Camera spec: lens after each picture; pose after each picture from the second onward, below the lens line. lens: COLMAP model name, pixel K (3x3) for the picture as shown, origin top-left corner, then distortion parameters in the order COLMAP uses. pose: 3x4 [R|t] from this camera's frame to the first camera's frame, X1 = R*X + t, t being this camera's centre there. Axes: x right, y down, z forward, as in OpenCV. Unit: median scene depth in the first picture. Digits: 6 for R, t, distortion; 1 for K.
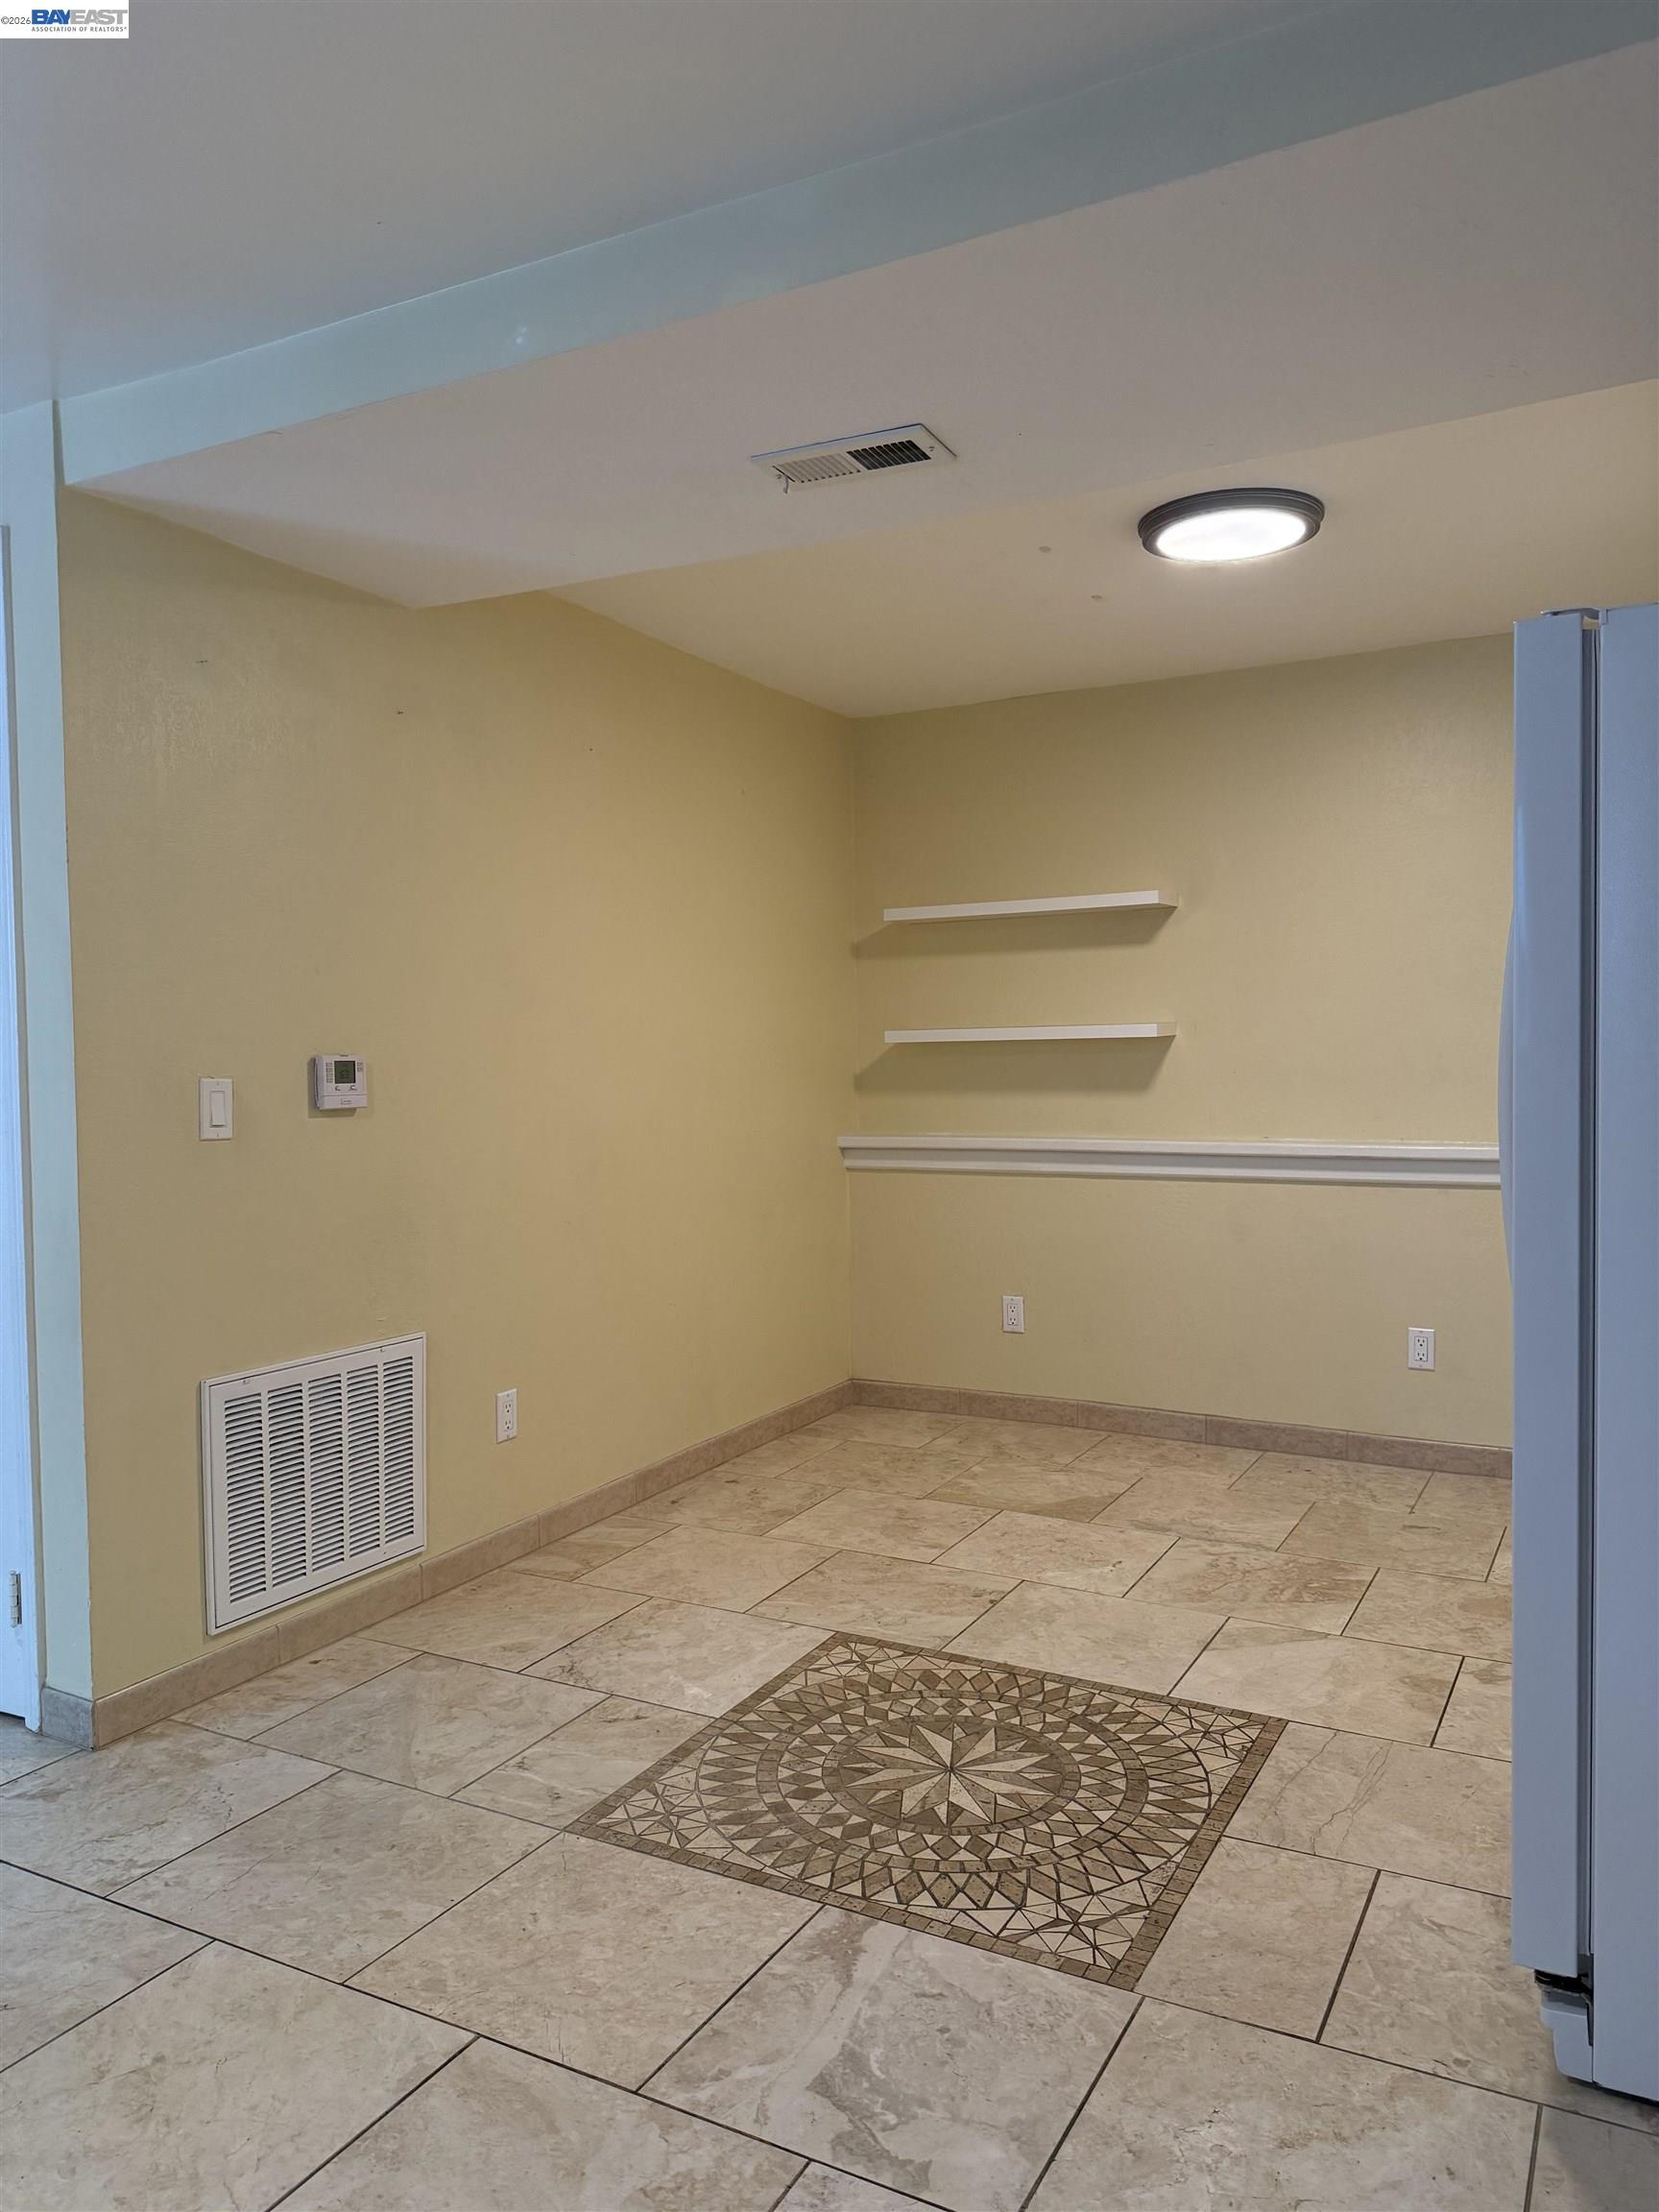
lens RADIAL K [[1568.1, 0, 815.9], [0, 1568.1, 1105.5], [0, 0, 1]] dist [0.014139, -0.025520]
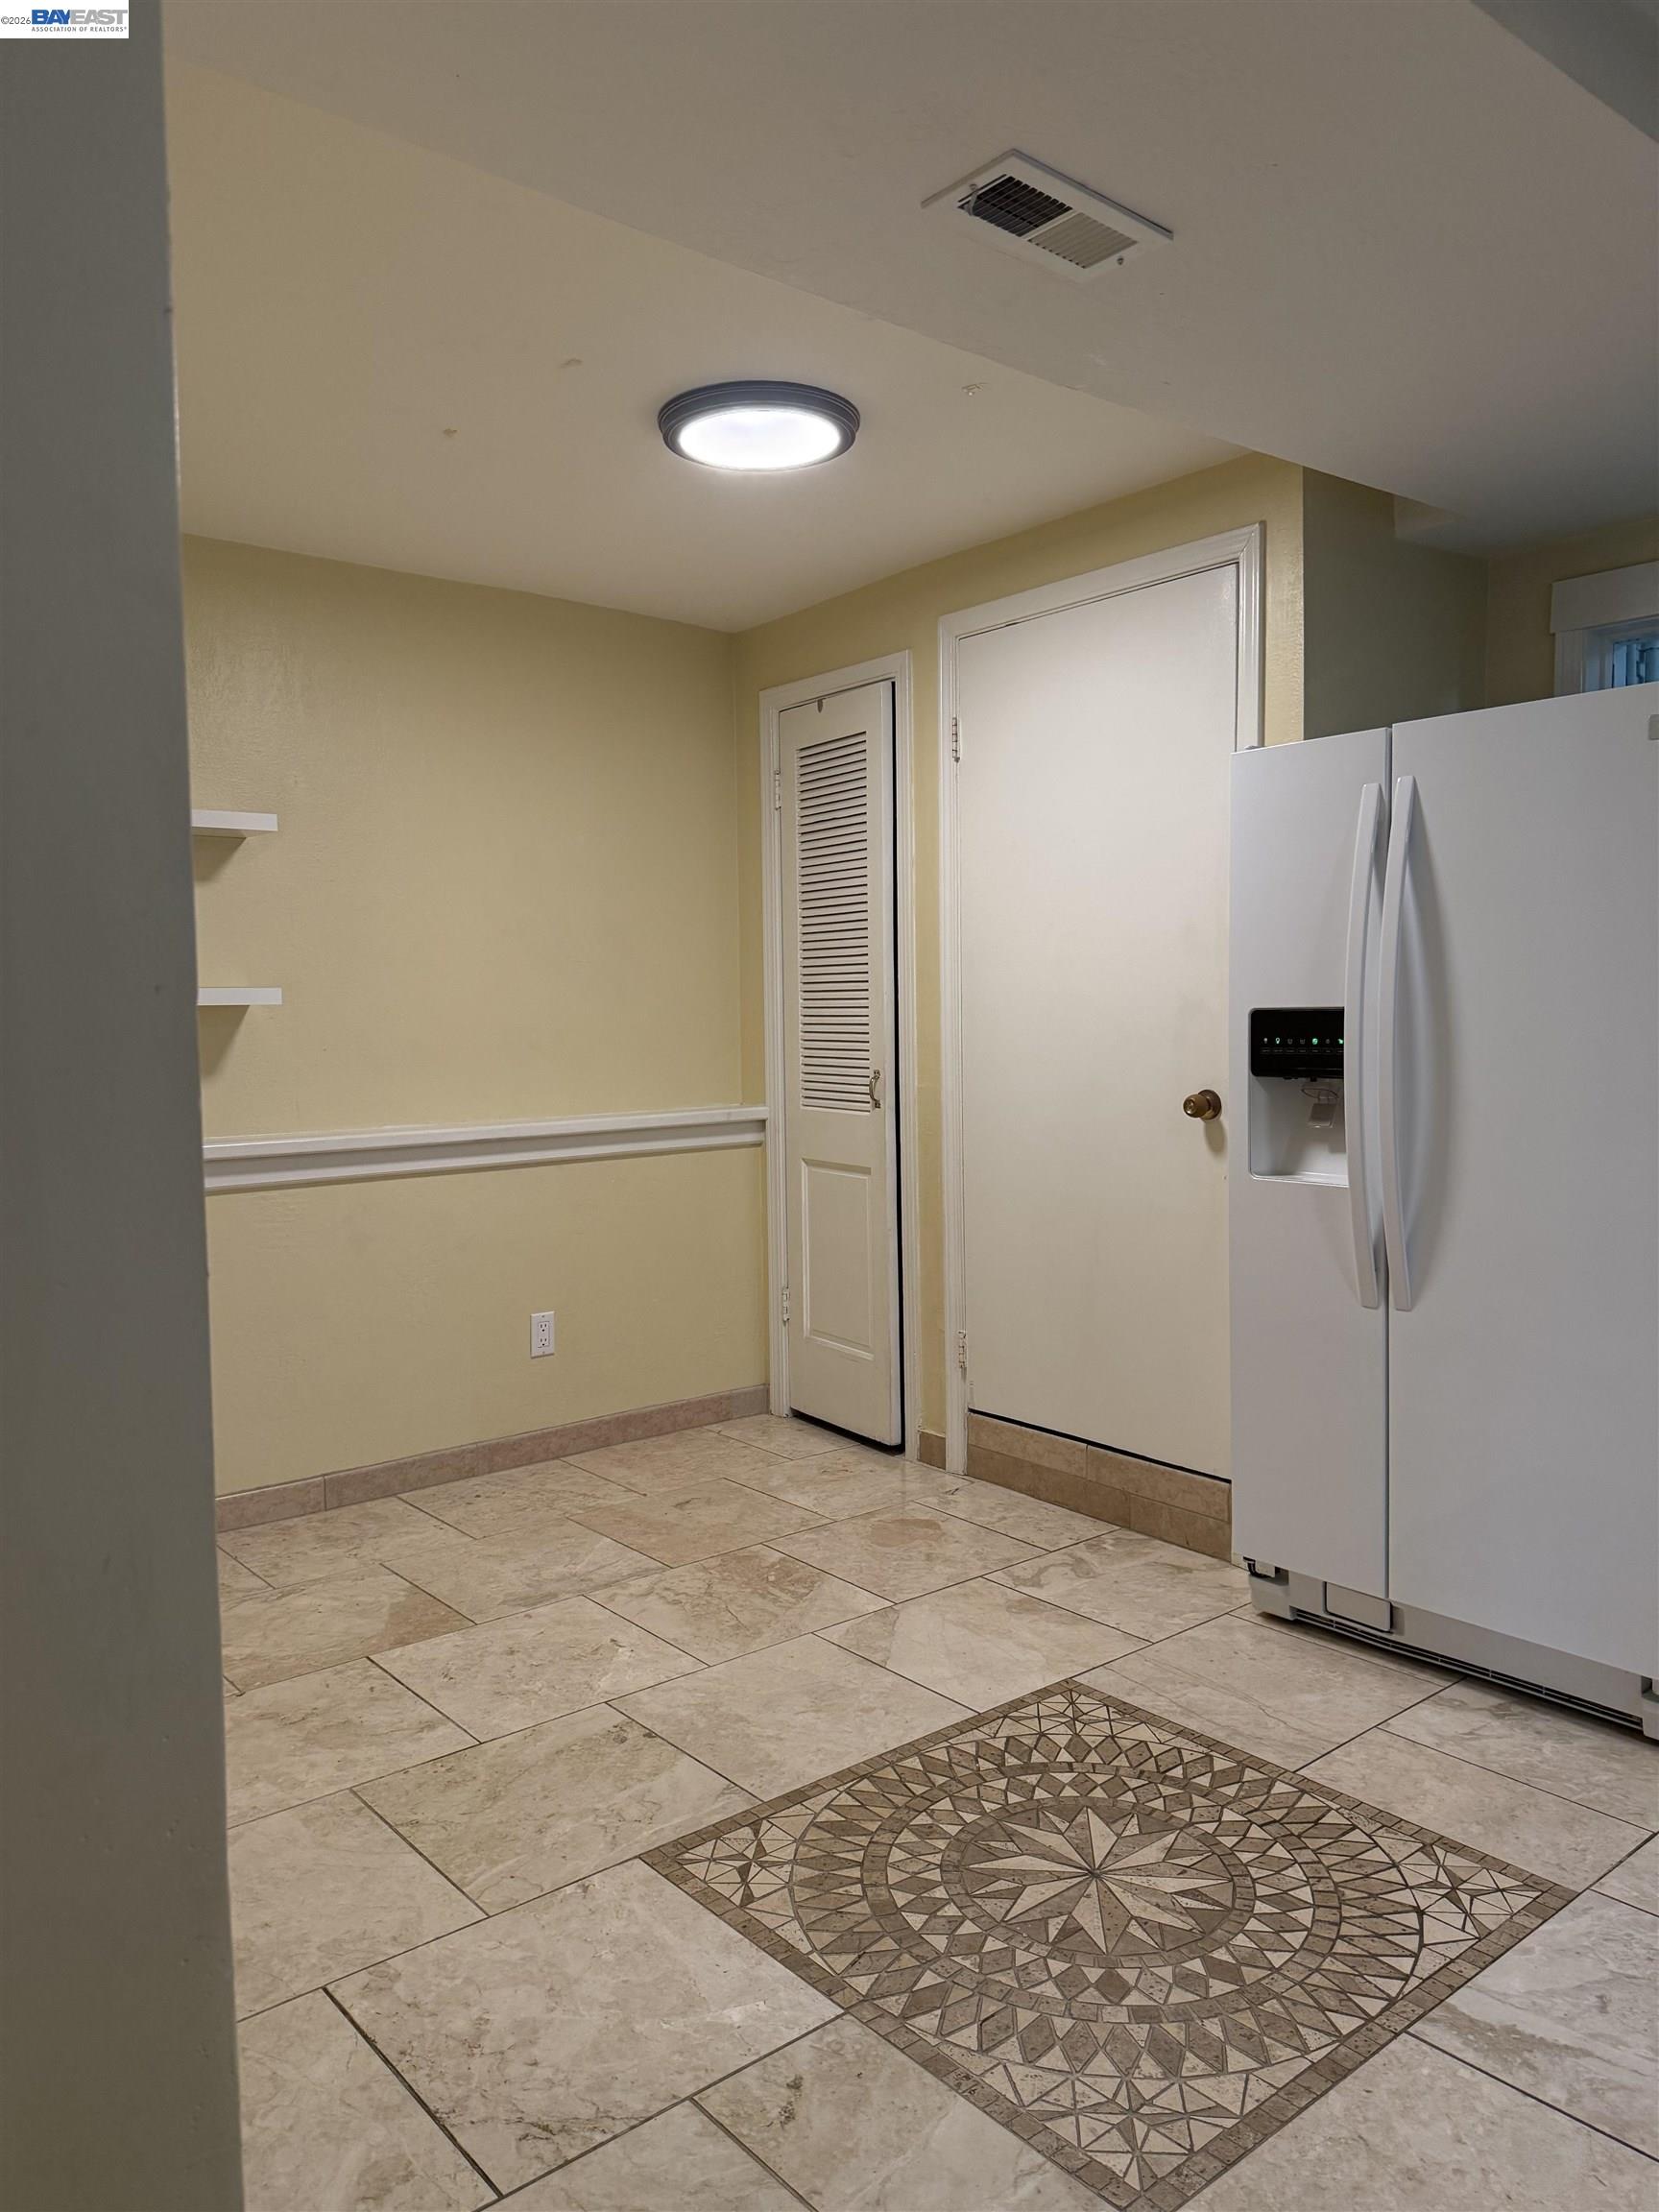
lens RADIAL K [[1568.1, 0, 815.0], [0, 1568.1, 1098.8], [0, 0, 1]] dist [0.014139, -0.025520]
pose [[0.401439, -0.066935, 0.913437, -0.671157], [0.060374, 0.997091, 0.046531, -0.040895], [-0.913894, 0.036468, 0.404312, 0.723045]]
